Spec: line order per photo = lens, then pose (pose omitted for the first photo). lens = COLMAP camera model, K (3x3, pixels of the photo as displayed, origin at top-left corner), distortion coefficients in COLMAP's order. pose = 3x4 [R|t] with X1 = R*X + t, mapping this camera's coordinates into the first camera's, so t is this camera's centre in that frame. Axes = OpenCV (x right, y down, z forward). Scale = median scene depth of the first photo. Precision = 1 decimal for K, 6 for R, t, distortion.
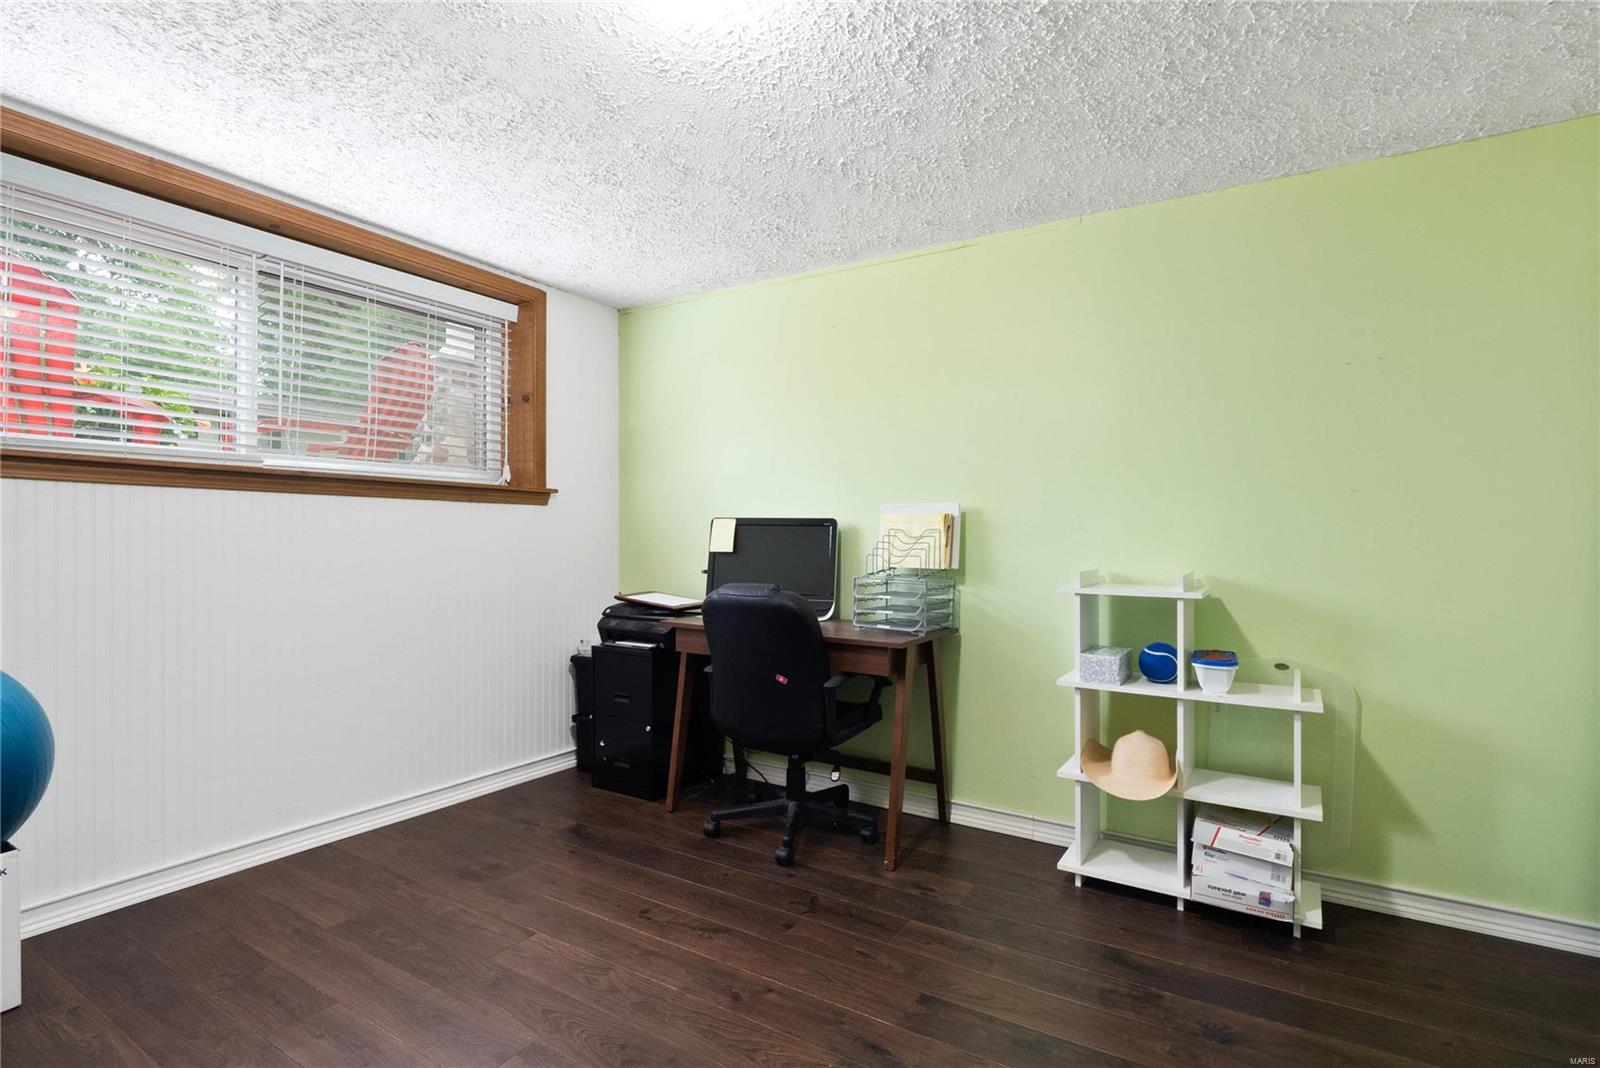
lens RADIAL K [[764.1, 0, 812.4], [0, 764.1, 534.8], [0, 0, 1]] dist [-0.010819, 0.000548]
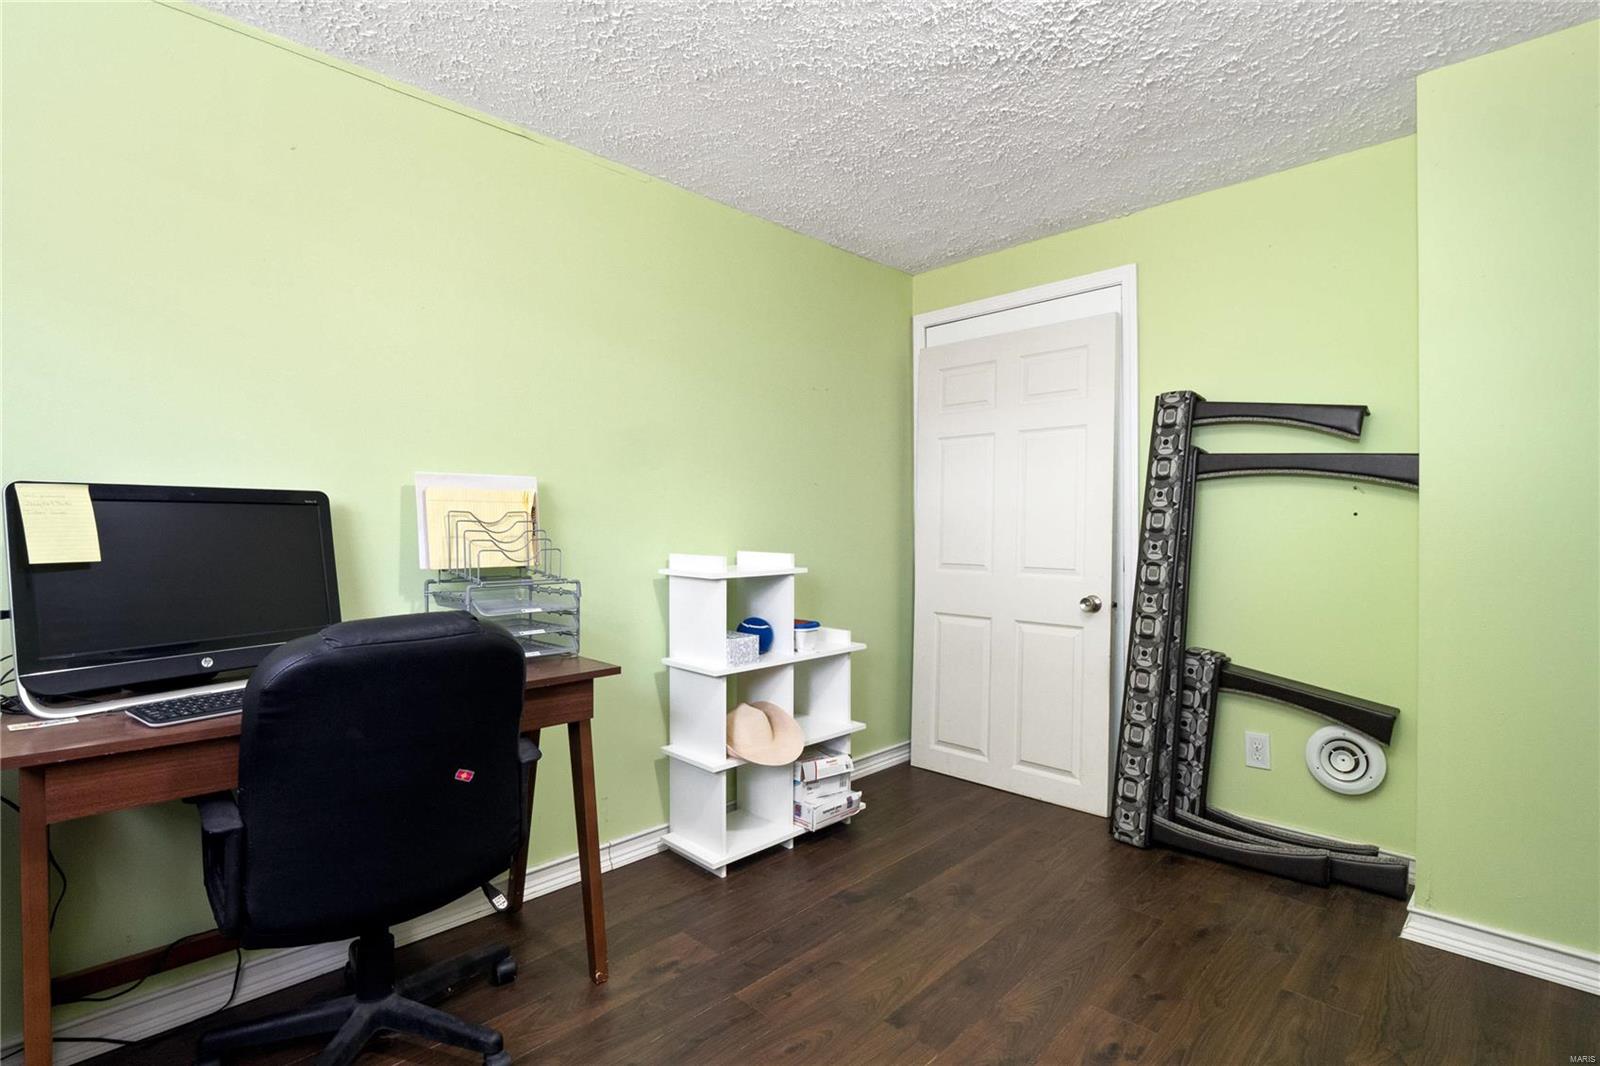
lens RADIAL K [[764.1, 0, 810.1], [0, 764.1, 529.1], [0, 0, 1]] dist [-0.010819, 0.000548]
pose [[0.227432, -0.017264, 0.973641, -0.532169], [0.003618, 0.999851, 0.016884, -0.002356], [-0.973787, -0.000317, 0.227461, 0.620187]]
